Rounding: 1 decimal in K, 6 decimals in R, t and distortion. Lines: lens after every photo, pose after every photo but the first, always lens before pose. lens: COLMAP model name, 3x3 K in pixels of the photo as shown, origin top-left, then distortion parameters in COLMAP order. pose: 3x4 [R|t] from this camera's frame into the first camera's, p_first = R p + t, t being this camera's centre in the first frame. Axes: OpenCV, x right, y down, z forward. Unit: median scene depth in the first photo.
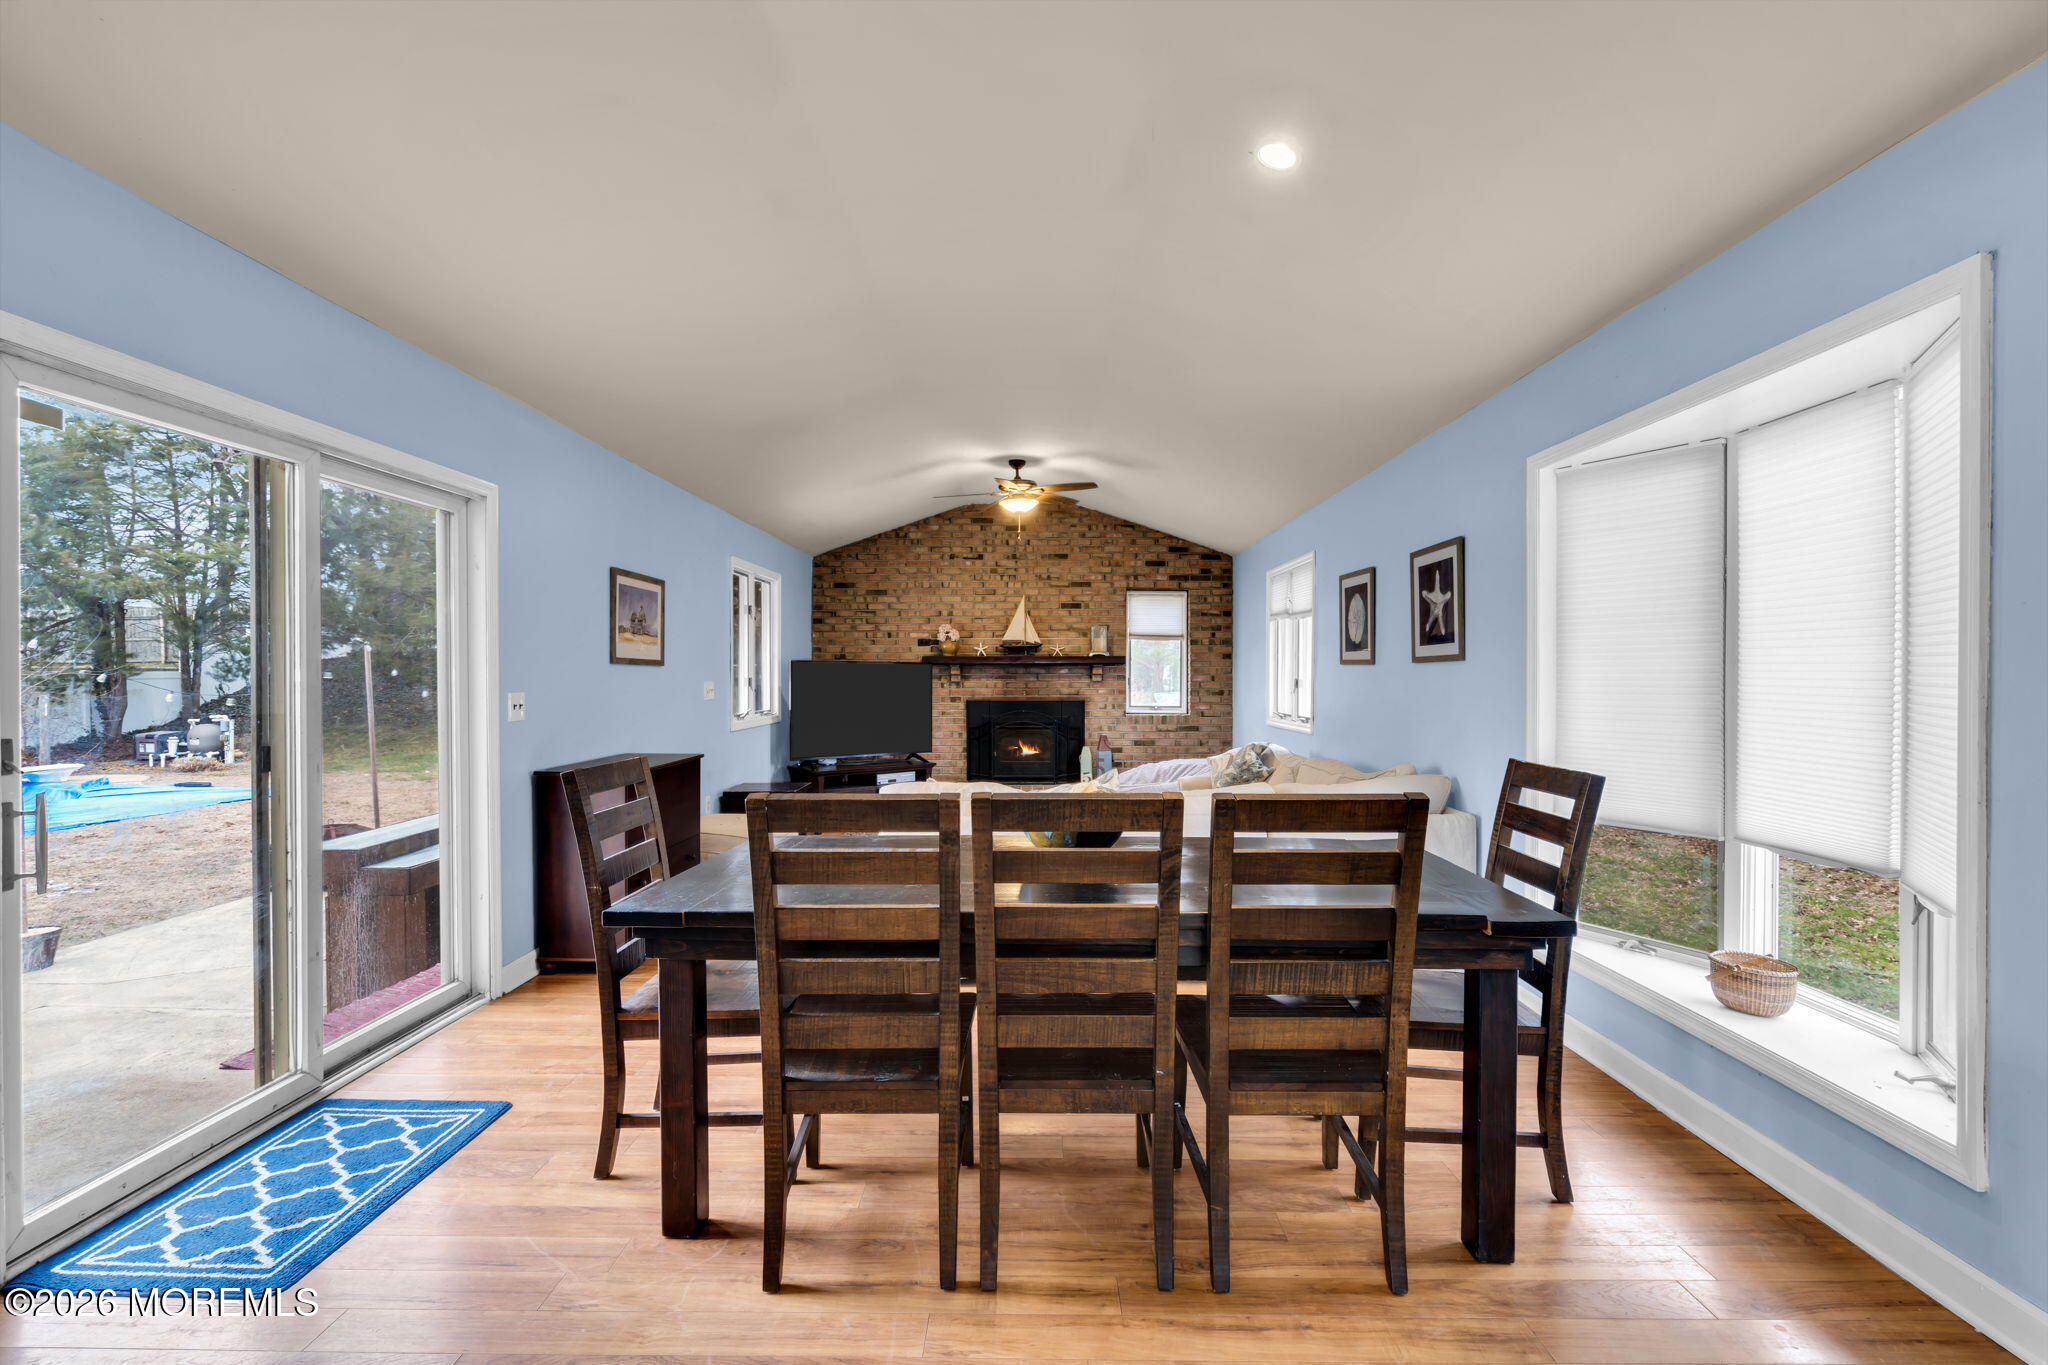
lens RADIAL K [[926.6, 0, 1022.8], [0, 926.6, 680.2], [0, 0, 1]] dist [-0.001348, 0.001379]
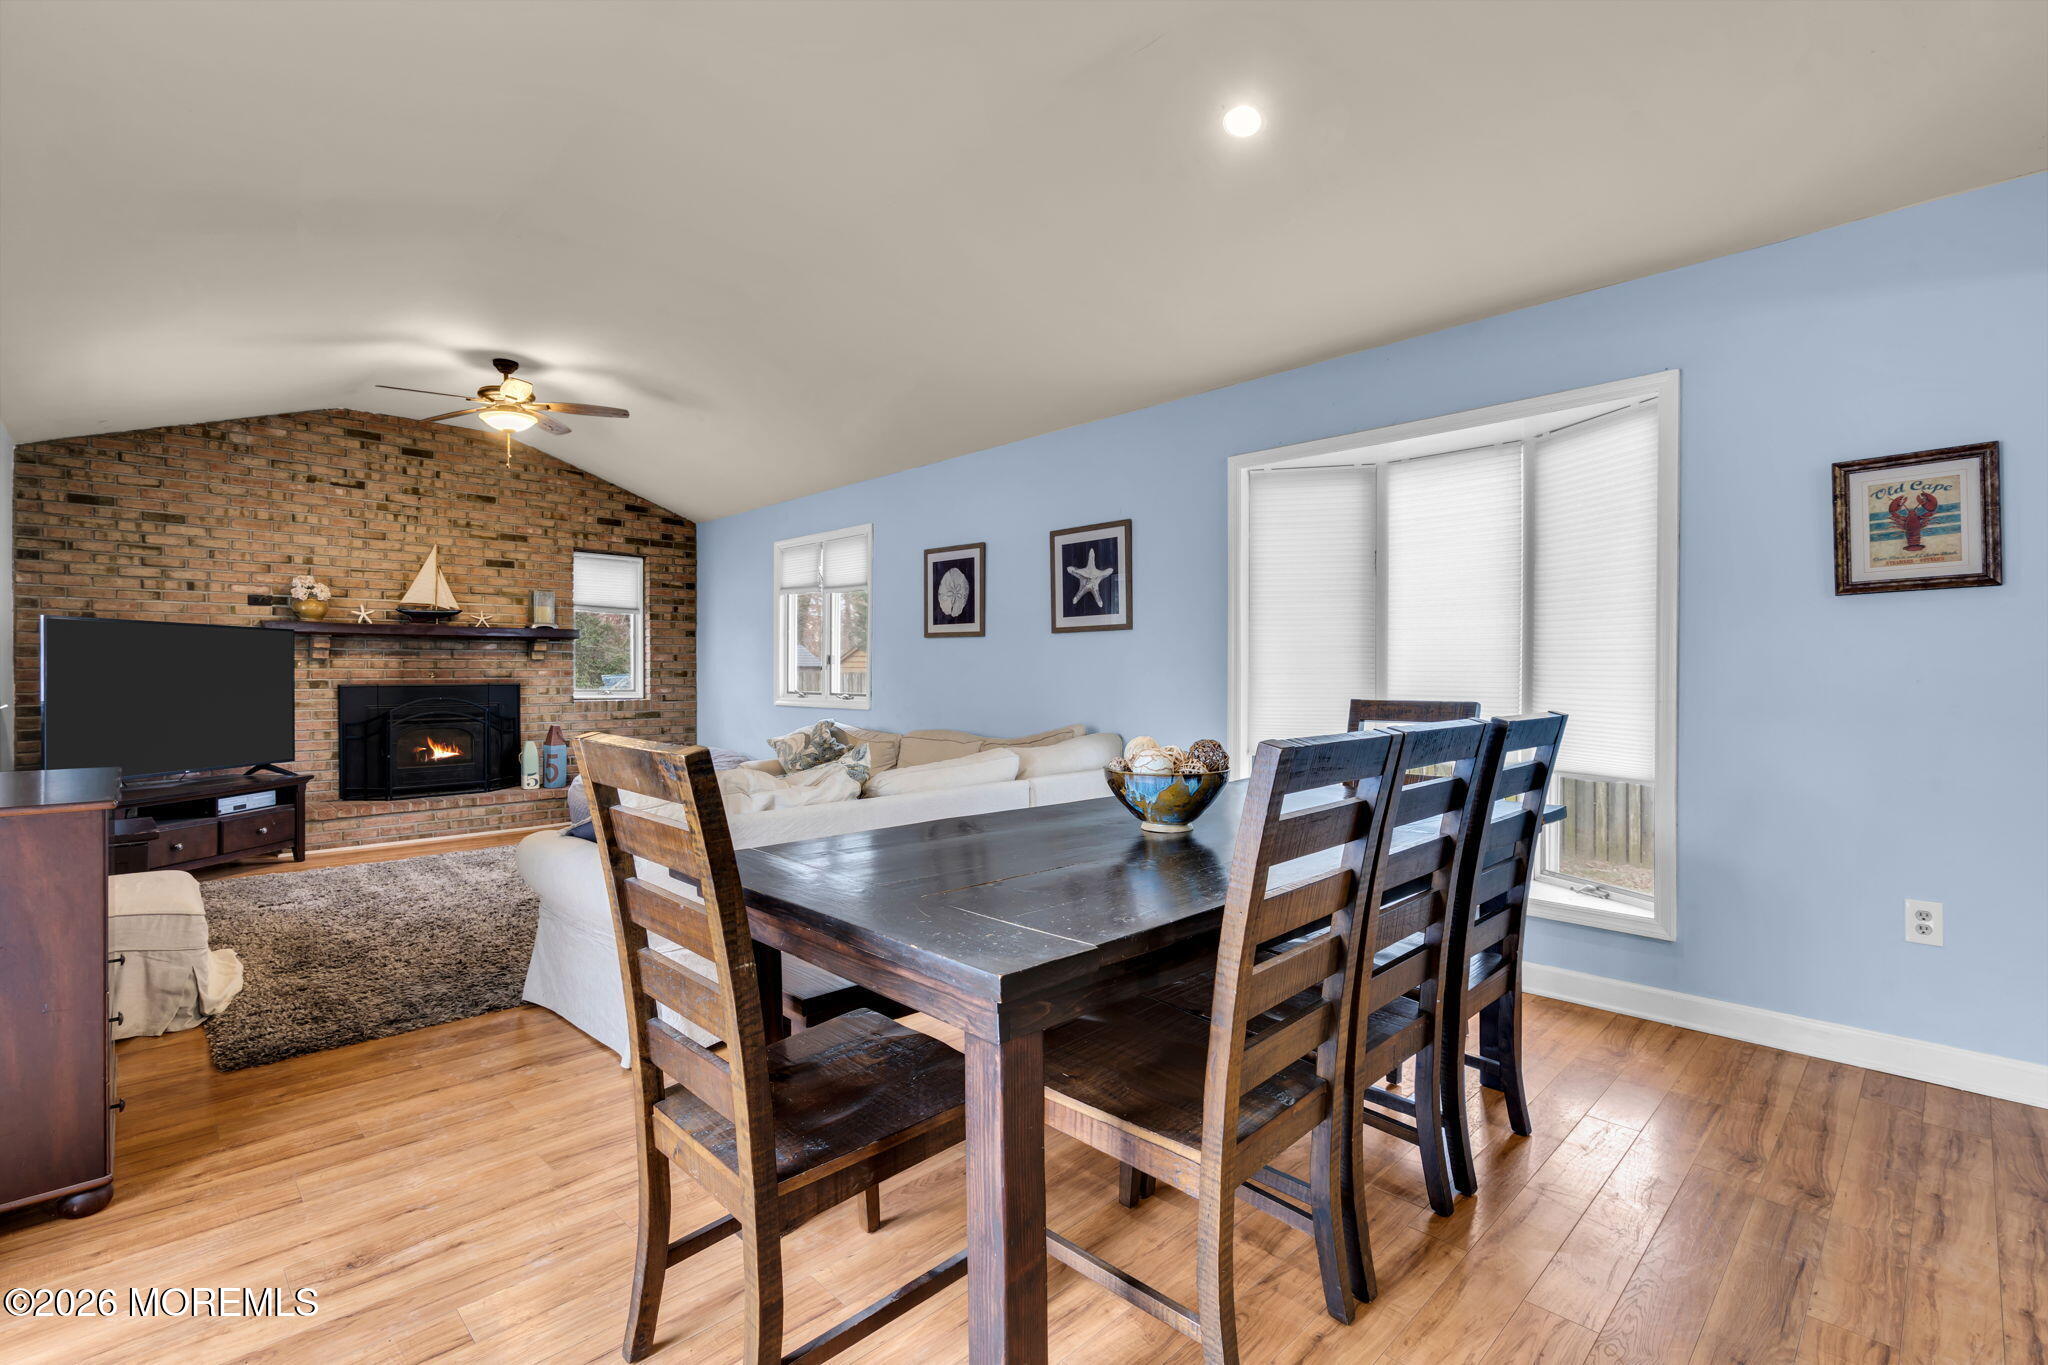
lens RADIAL K [[926.6, 0, 1014.9], [0, 926.6, 677.9], [0, 0, 1]] dist [-0.001348, 0.001379]
pose [[0.708443, -0.005095, 0.705749, -0.193812], [0.003795, 0.999987, 0.003409, 0.015469], [-0.705758, 0.000263, 0.708453, 0.135497]]
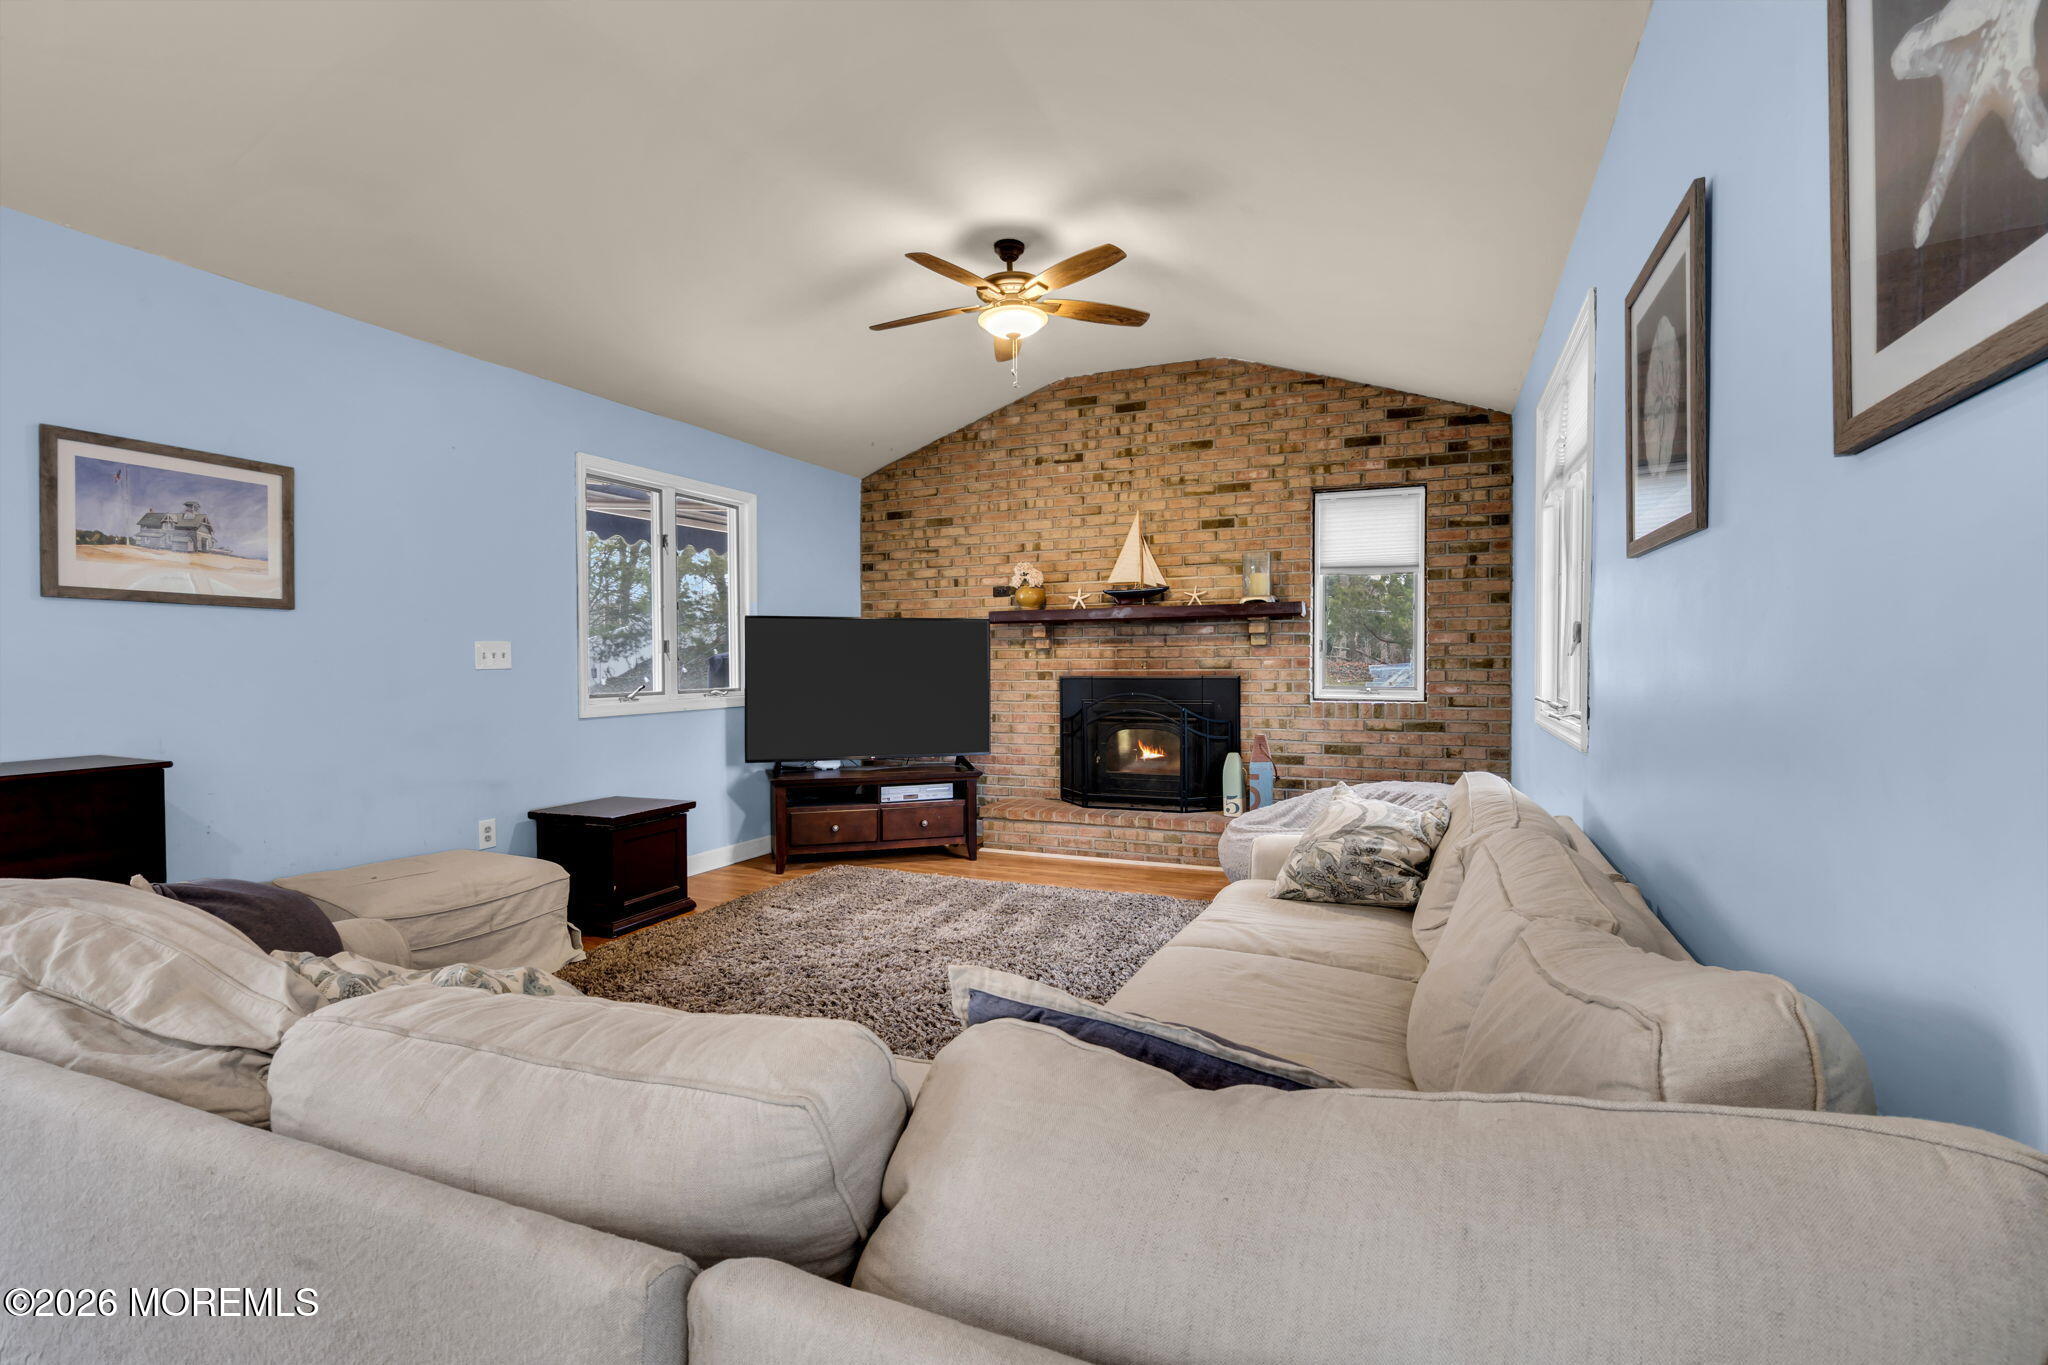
lens RADIAL K [[926.6, 0, 1026.8], [0, 926.6, 676.5], [0, 0, 1]] dist [-0.001348, 0.001379]
pose [[0.923156, 0.000490, -0.384426, 0.172069], [0.004023, 0.999932, 0.010936, 0.014050], [0.384406, -0.011642, 0.923091, 0.381170]]
